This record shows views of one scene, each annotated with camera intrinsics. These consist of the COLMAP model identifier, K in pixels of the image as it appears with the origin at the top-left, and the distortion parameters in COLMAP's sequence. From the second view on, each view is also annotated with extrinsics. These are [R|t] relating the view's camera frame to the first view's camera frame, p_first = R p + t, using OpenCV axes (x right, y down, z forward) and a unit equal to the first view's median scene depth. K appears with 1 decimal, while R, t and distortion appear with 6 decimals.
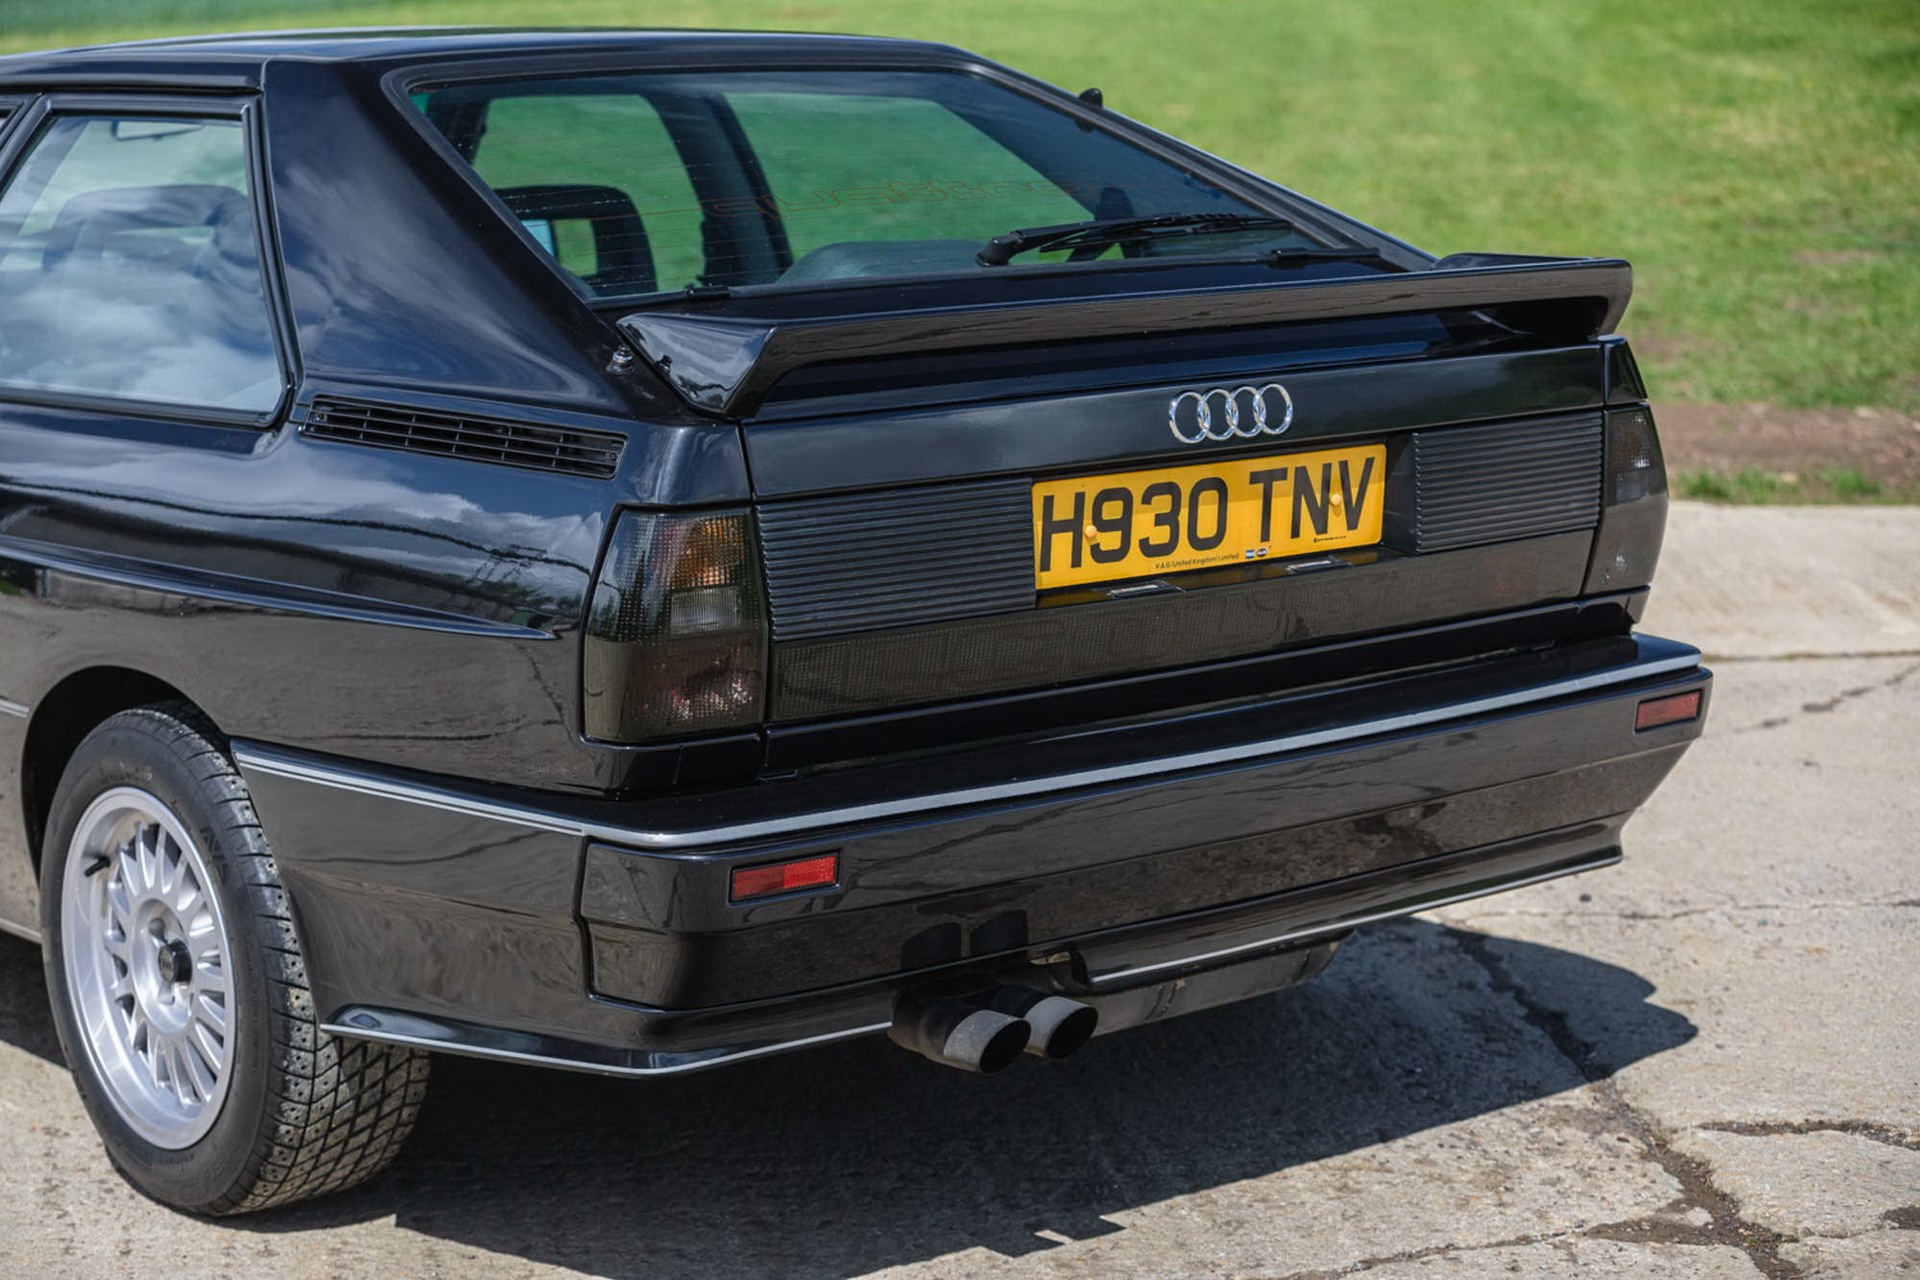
lens RADIAL K [[4197.9, 0, 960.0], [0, 4197.9, 640.0], [0, 0, 1]] dist [-0.281604, 0.041839]
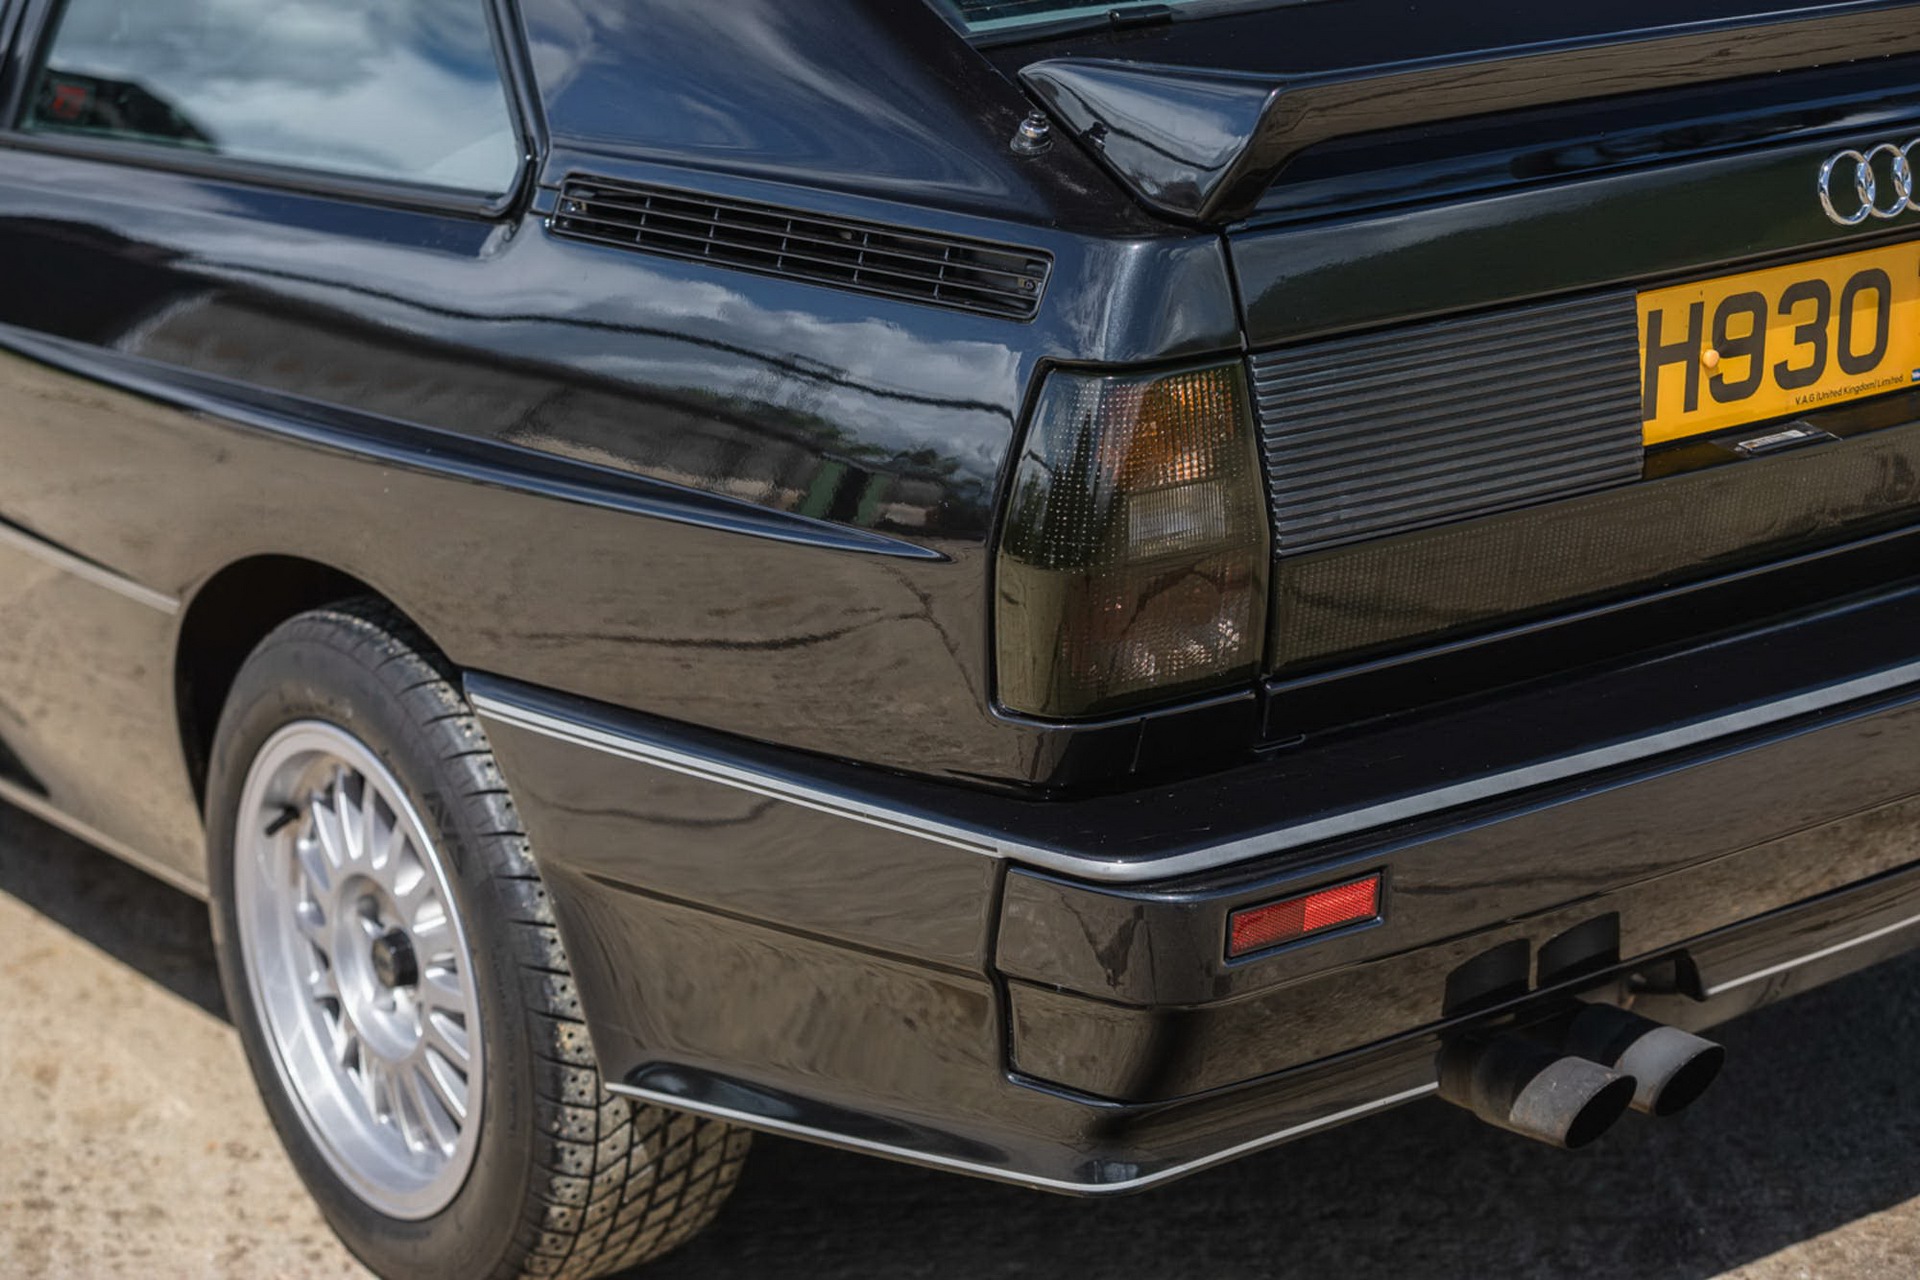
lens RADIAL K [[4197.9, 0, 960.0], [0, 4197.9, 640.0], [0, 0, 1]] dist [-0.281604, 0.041839]
pose [[0.998409, -0.019863, -0.052775, -0.054165], [0.025126, 0.994567, 0.101017, -0.049750], [0.050482, -0.102182, 0.993484, 0.303896]]
